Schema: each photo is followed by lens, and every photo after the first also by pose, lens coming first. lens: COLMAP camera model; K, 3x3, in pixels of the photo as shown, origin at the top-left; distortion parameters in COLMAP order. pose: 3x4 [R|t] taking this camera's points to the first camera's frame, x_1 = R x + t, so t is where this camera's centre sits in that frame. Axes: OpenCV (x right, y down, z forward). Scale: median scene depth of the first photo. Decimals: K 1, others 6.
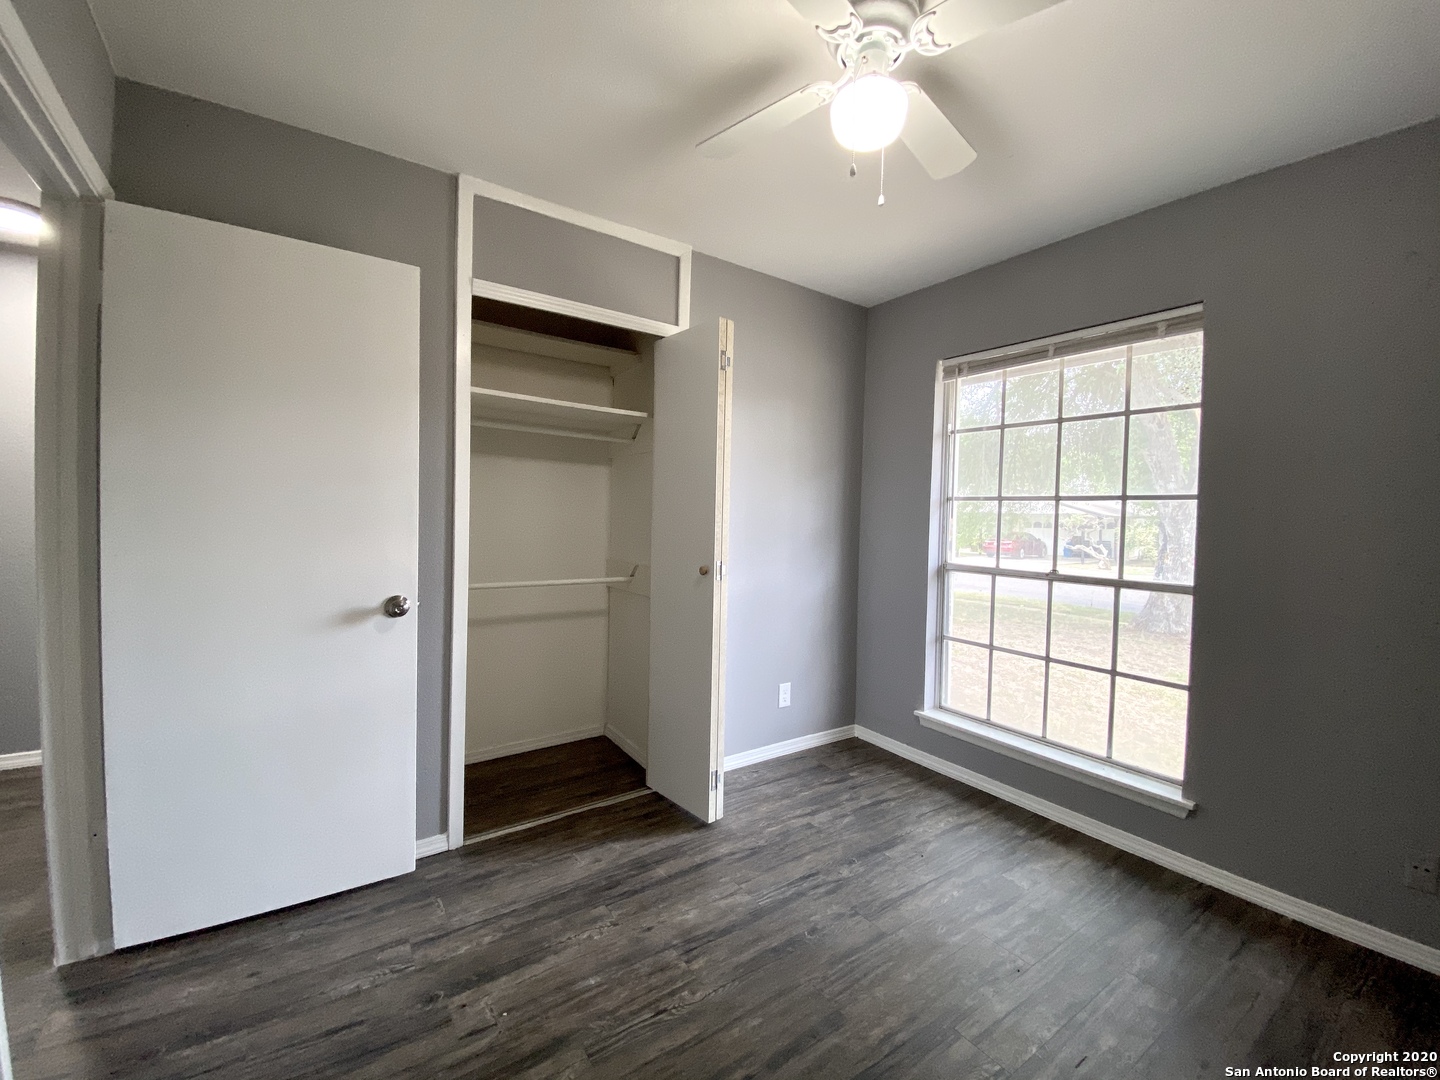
lens RADIAL K [[599.4, 0, 712.8], [0, 599.4, 533.3], [0, 0, 1]] dist [0.014402, -0.017821]
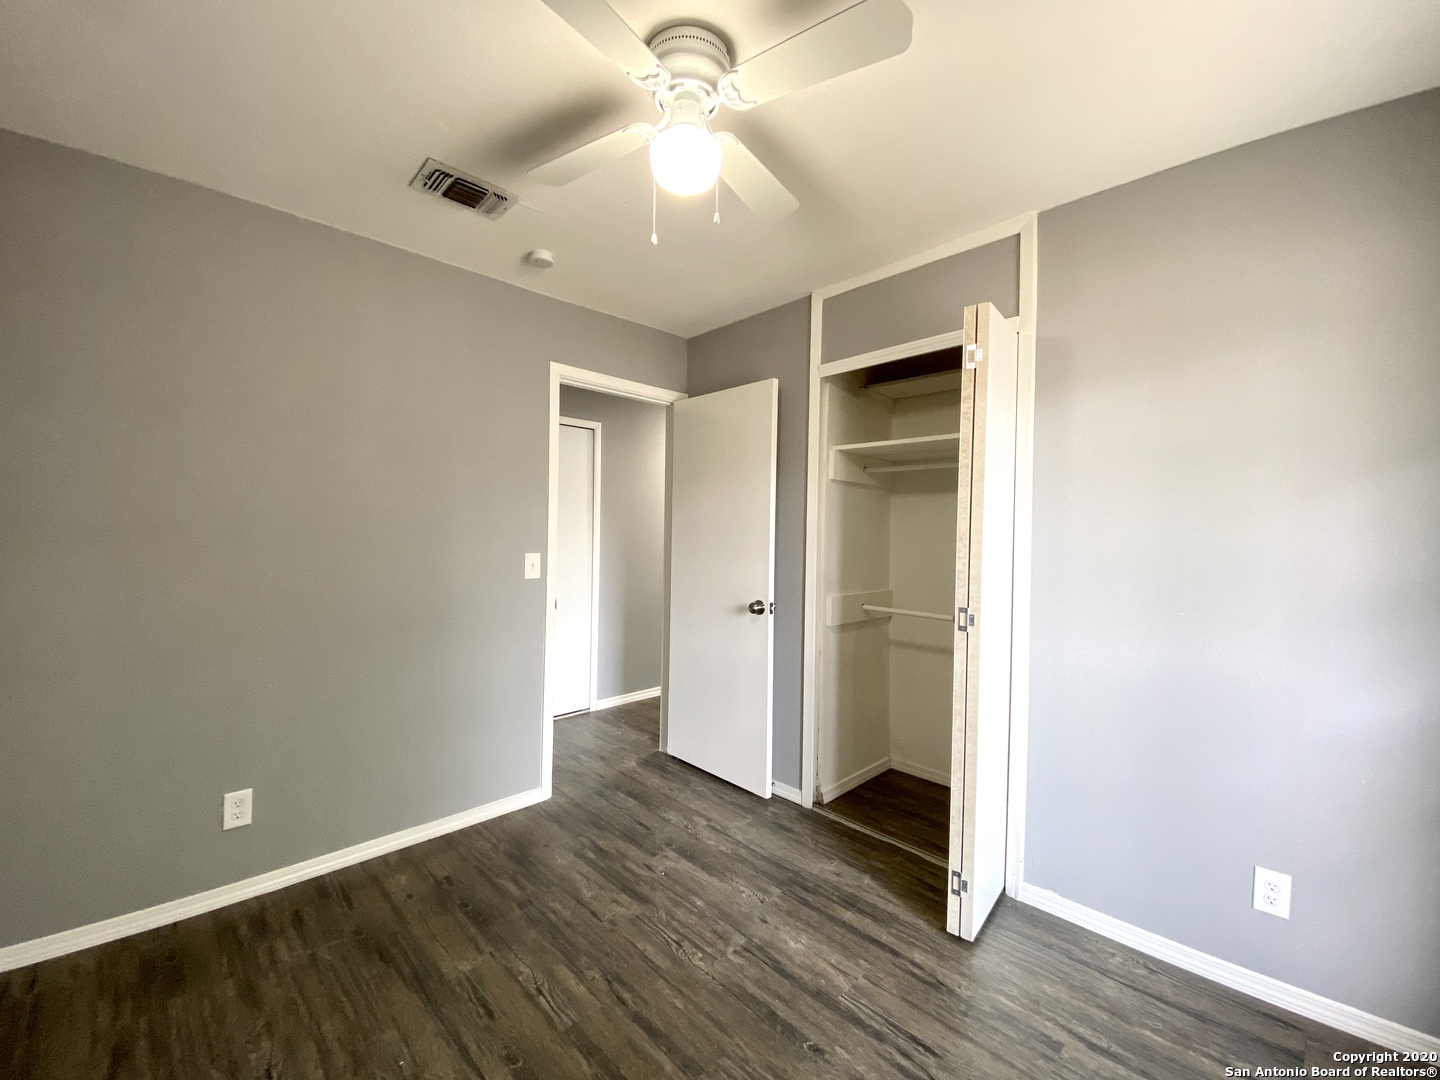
lens RADIAL K [[599.4, 0, 712.8], [0, 599.4, 533.3], [0, 0, 1]] dist [0.014402, -0.017821]
pose [[0.152102, -0.014460, -0.988259, 0.768260], [-0.049250, 0.998540, -0.022191, -0.017411], [0.987137, 0.052047, 0.151168, 0.552255]]
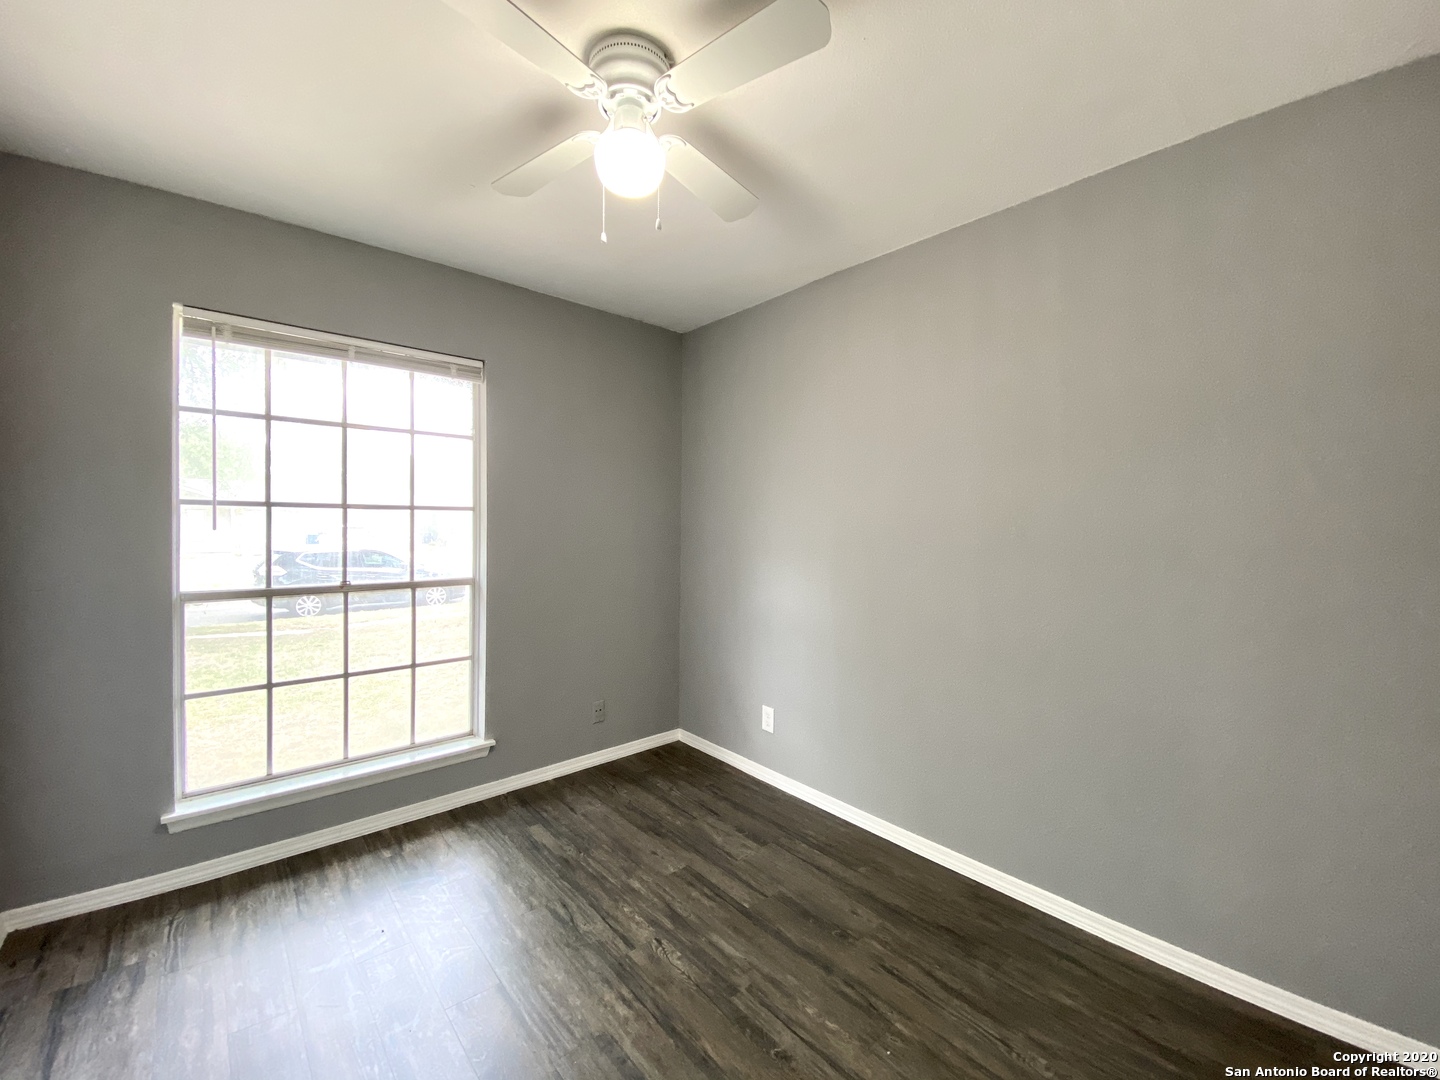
lens RADIAL K [[576.3, 0, 748.2], [0, 576.3, 527.0], [0, 0, 1]] dist [-0.000894, -0.008575]
pose [[-0.141330, -0.037159, 0.989265, -0.496264], [0.012812, 0.999143, 0.039360, -0.062500], [-0.989880, 0.018237, -0.140733, 0.577347]]
